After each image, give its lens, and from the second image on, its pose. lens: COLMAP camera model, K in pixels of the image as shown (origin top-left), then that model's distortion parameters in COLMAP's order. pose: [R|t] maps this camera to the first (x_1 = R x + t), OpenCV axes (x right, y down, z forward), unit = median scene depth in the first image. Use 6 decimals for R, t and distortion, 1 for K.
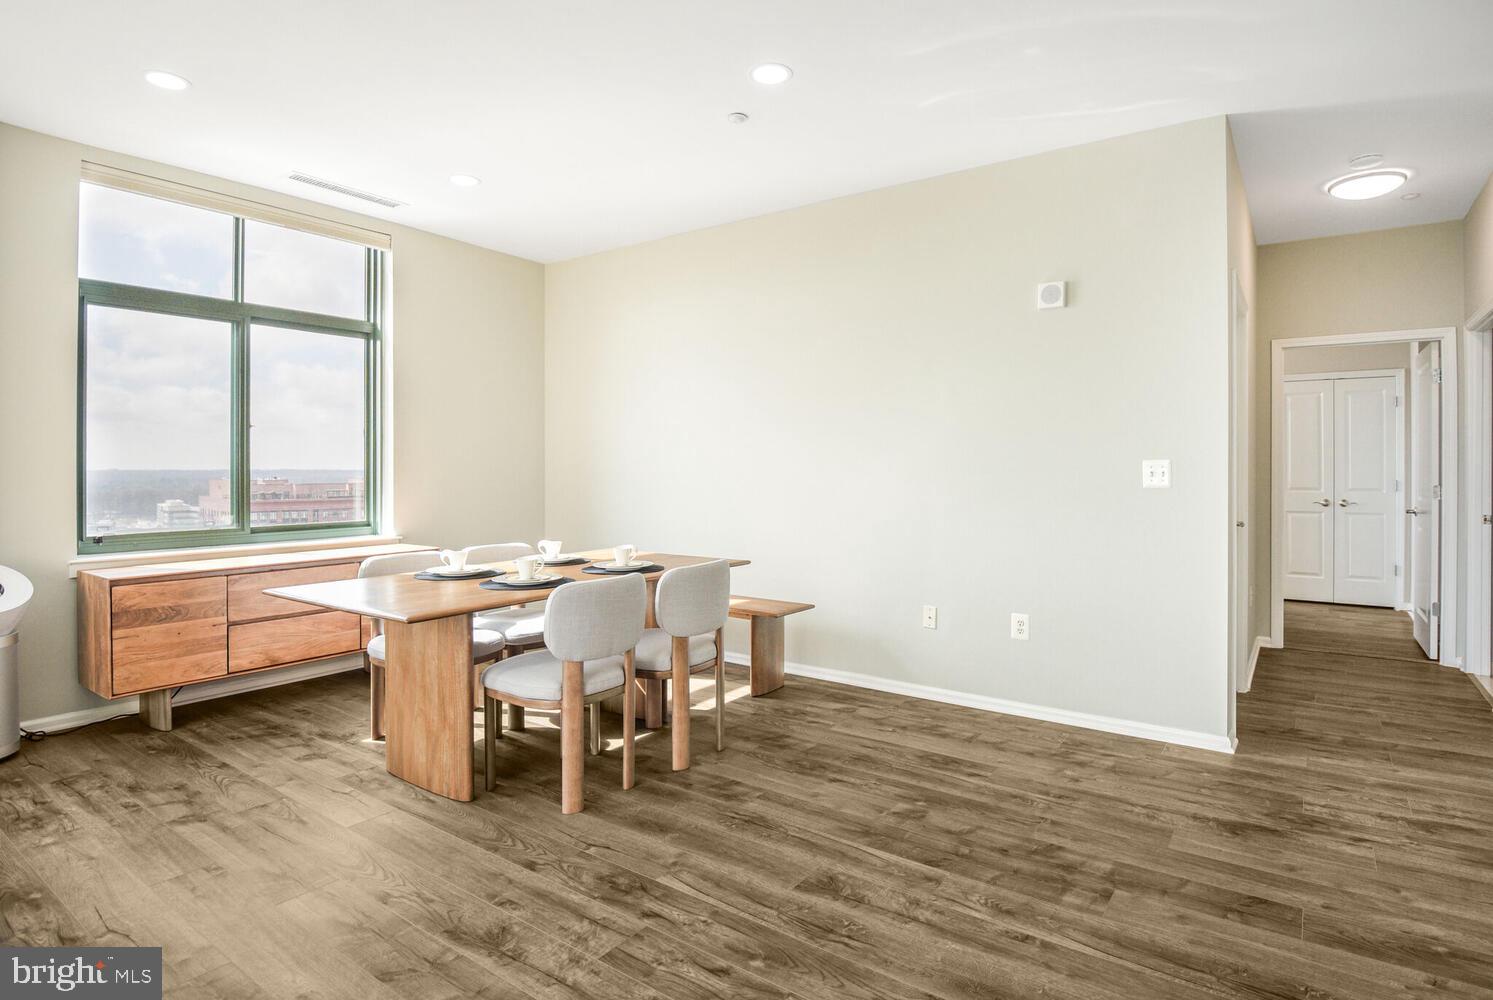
lens RADIAL K [[765.7, 0, 770.2], [0, 765.7, 471.1], [0, 0, 1]] dist [-0.009250, -0.009749]
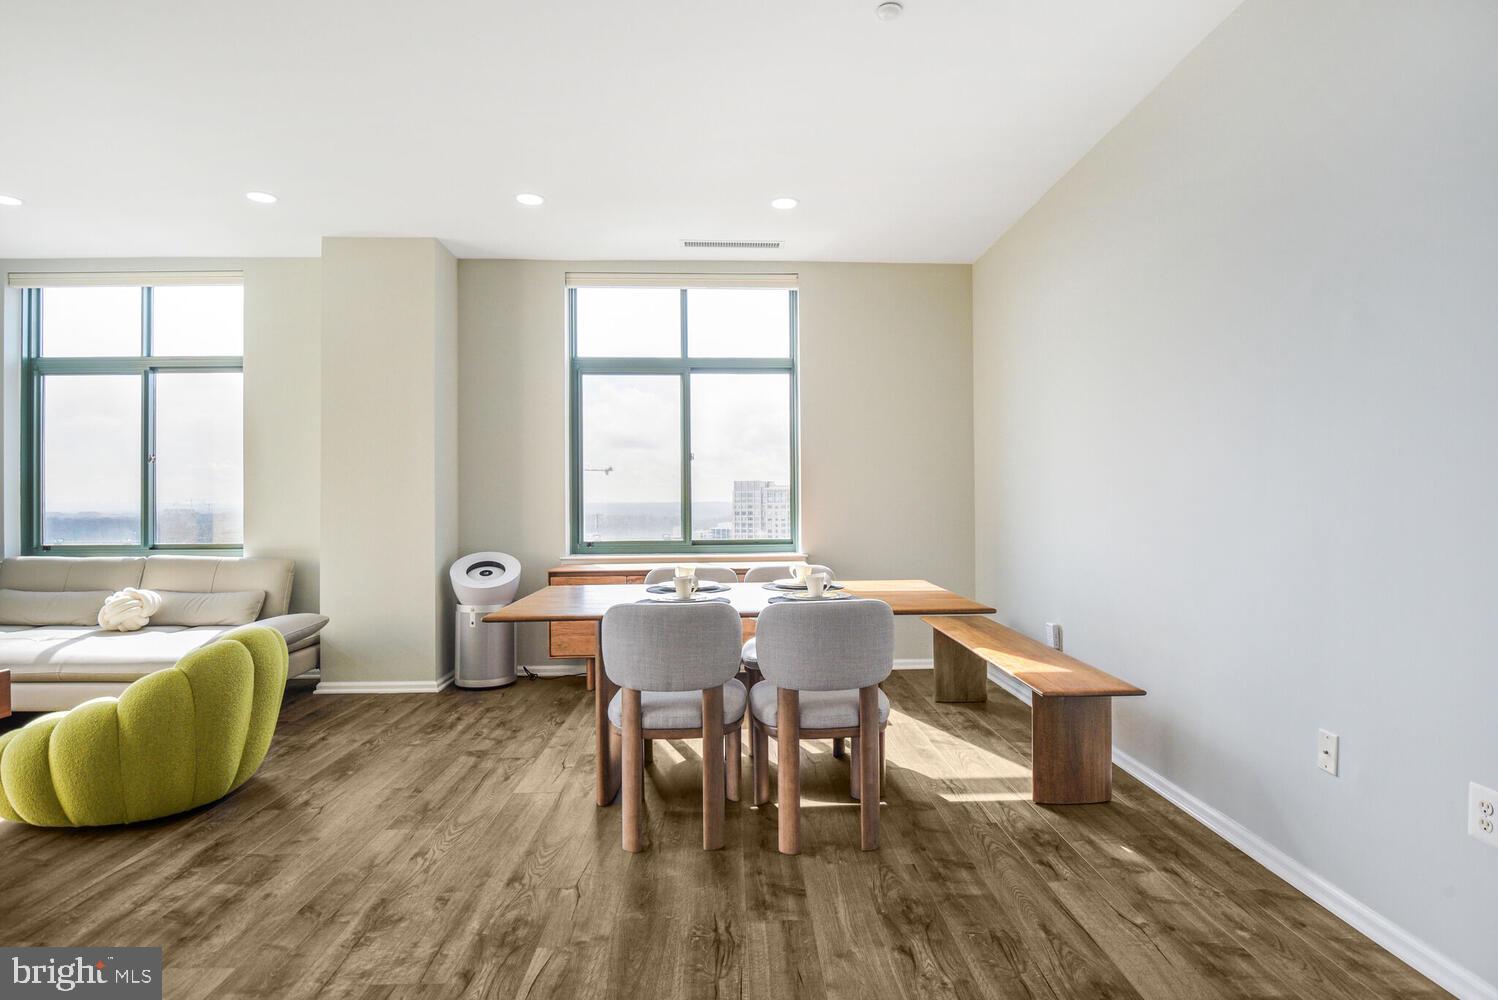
lens RADIAL K [[768.3, 0, 772.2], [0, 768.3, 493.9], [0, 0, 1]] dist [-0.009250, -0.009749]
pose [[0.615952, -0.012181, -0.787690, 0.516744], [0.004412, 0.999918, -0.012013, 0.021757], [0.787772, 0.003924, 0.615955, 0.491185]]
